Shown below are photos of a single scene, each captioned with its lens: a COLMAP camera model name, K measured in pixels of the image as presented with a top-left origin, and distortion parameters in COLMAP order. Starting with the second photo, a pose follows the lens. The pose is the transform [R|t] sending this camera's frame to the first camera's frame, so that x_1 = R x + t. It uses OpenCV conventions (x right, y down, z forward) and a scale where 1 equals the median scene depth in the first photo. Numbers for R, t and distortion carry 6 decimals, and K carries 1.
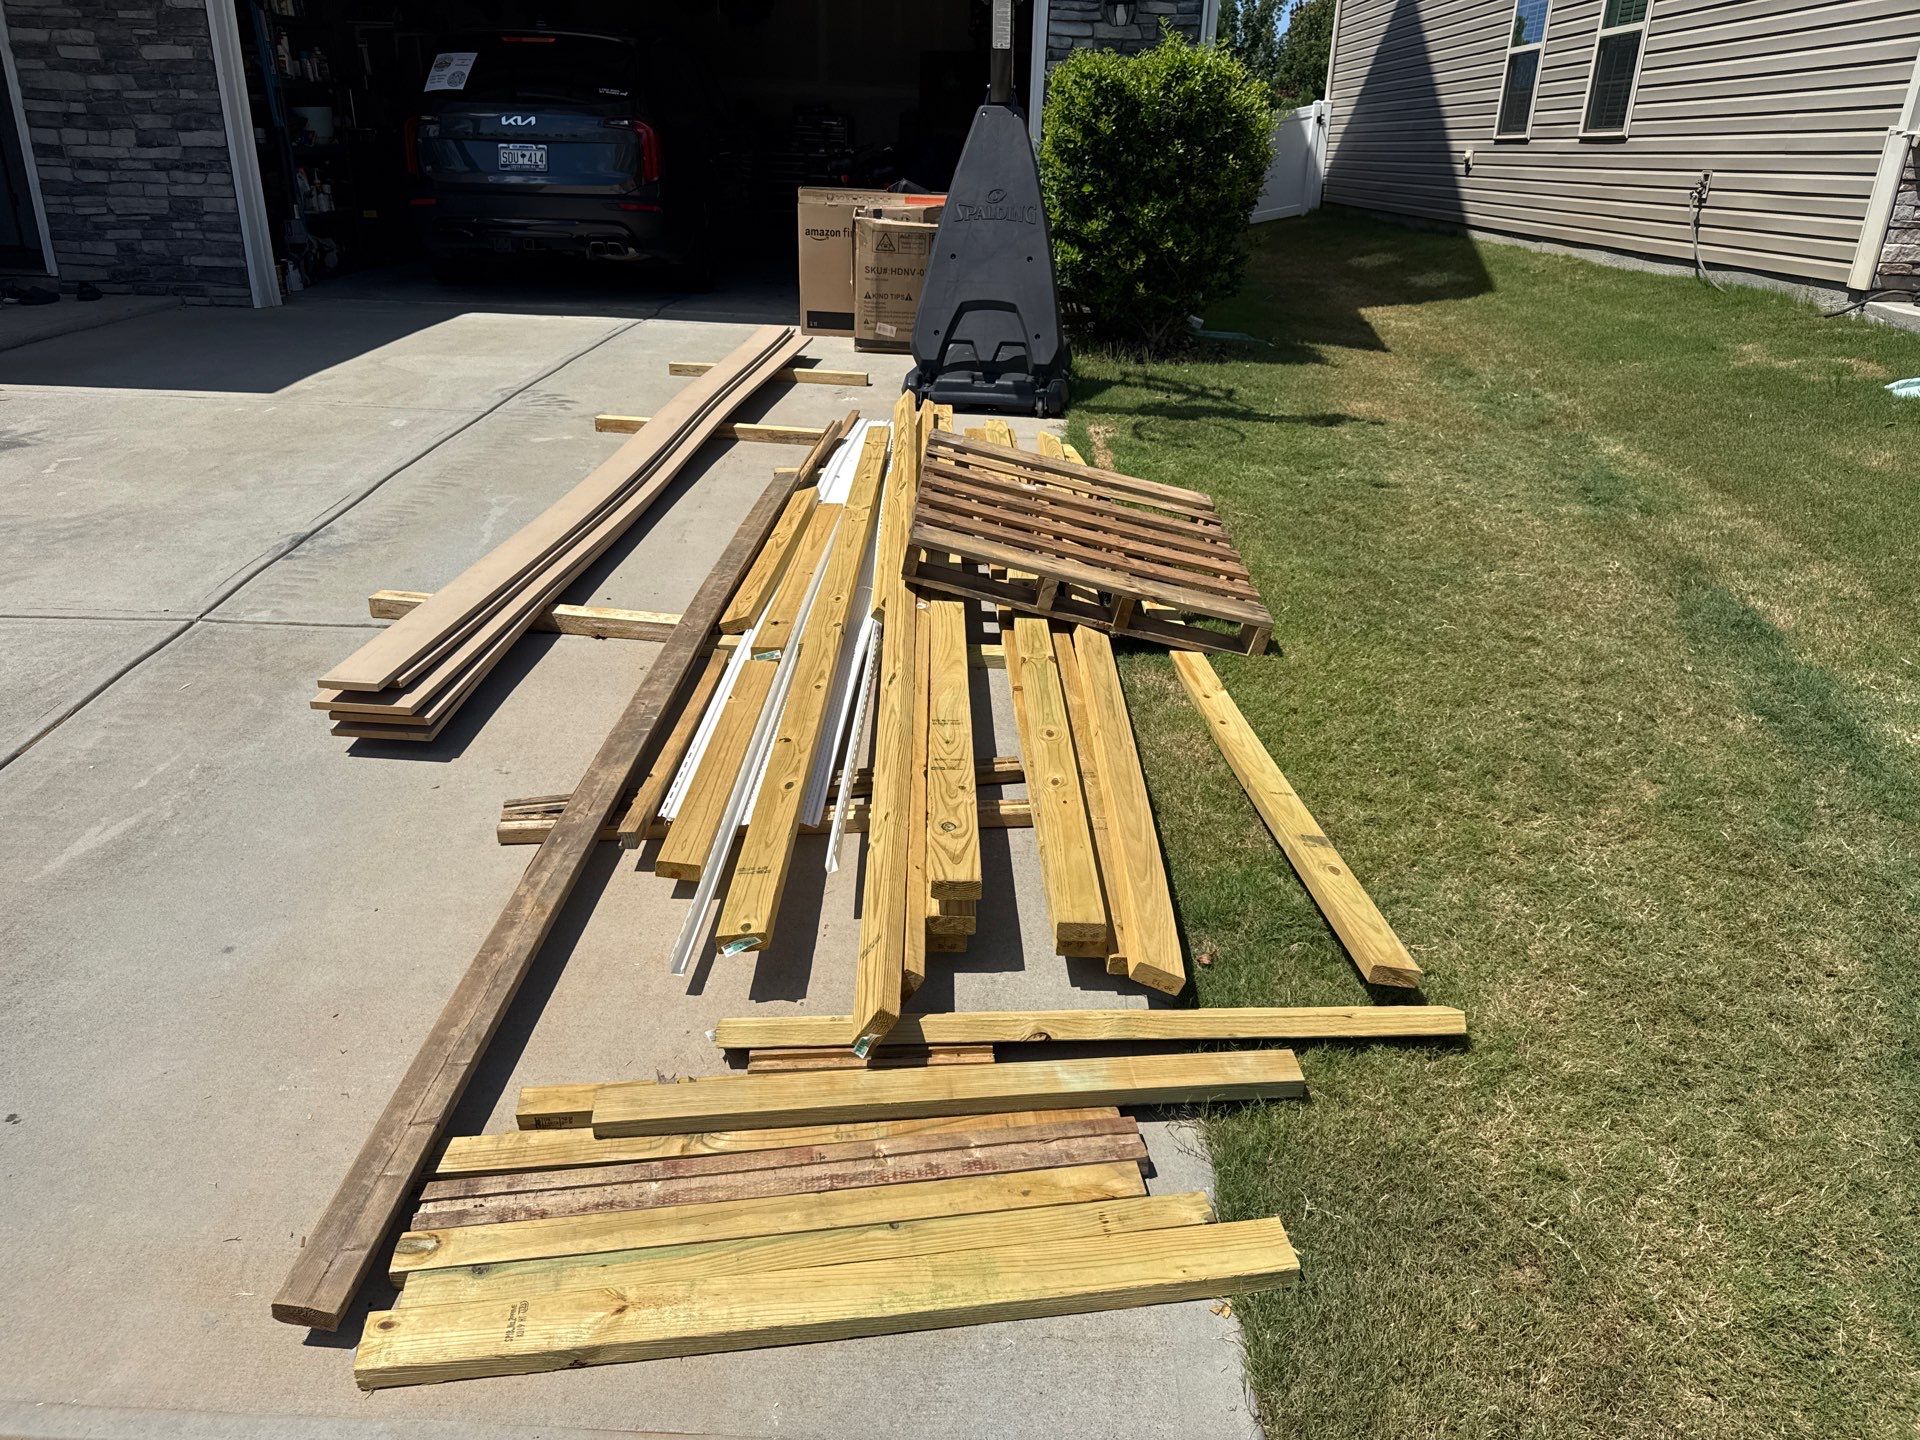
lens RADIAL K [[1351.6, 0, 960.0], [0, 1351.6, 720.0], [0, 0, 1]] dist [0.011903, -0.024592]
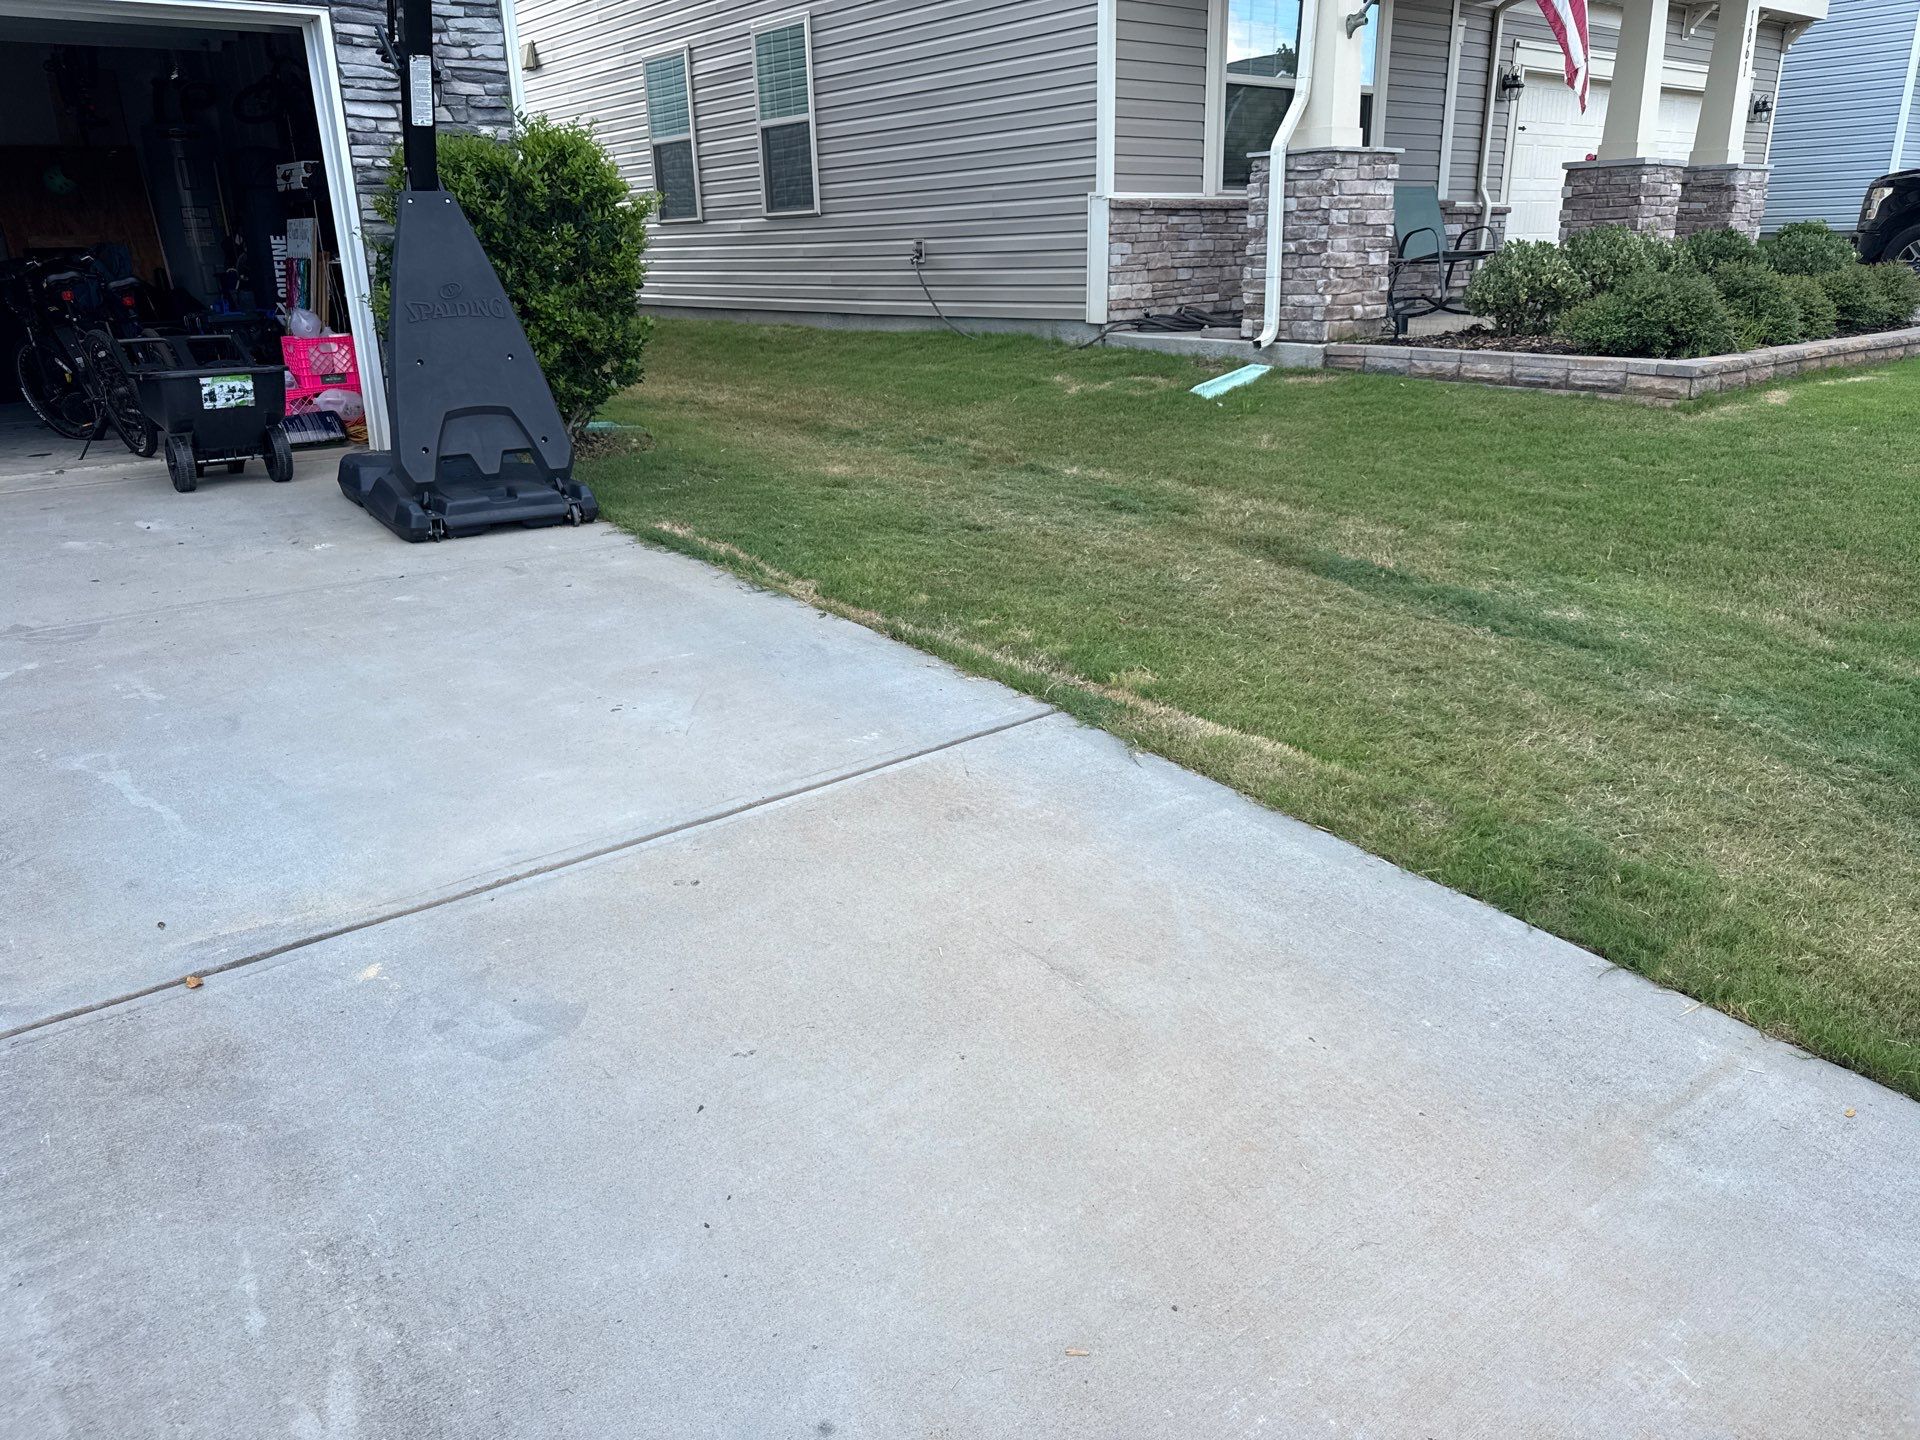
lens RADIAL K [[1351.6, 0, 960.0], [0, 1351.6, 720.0], [0, 0, 1]] dist [0.011903, -0.024592]
pose [[0.756510, -0.255674, 0.601933, -0.269773], [0.292838, 0.955416, 0.037779, -0.053498], [-0.584756, 0.147689, 0.797652, 0.136005]]
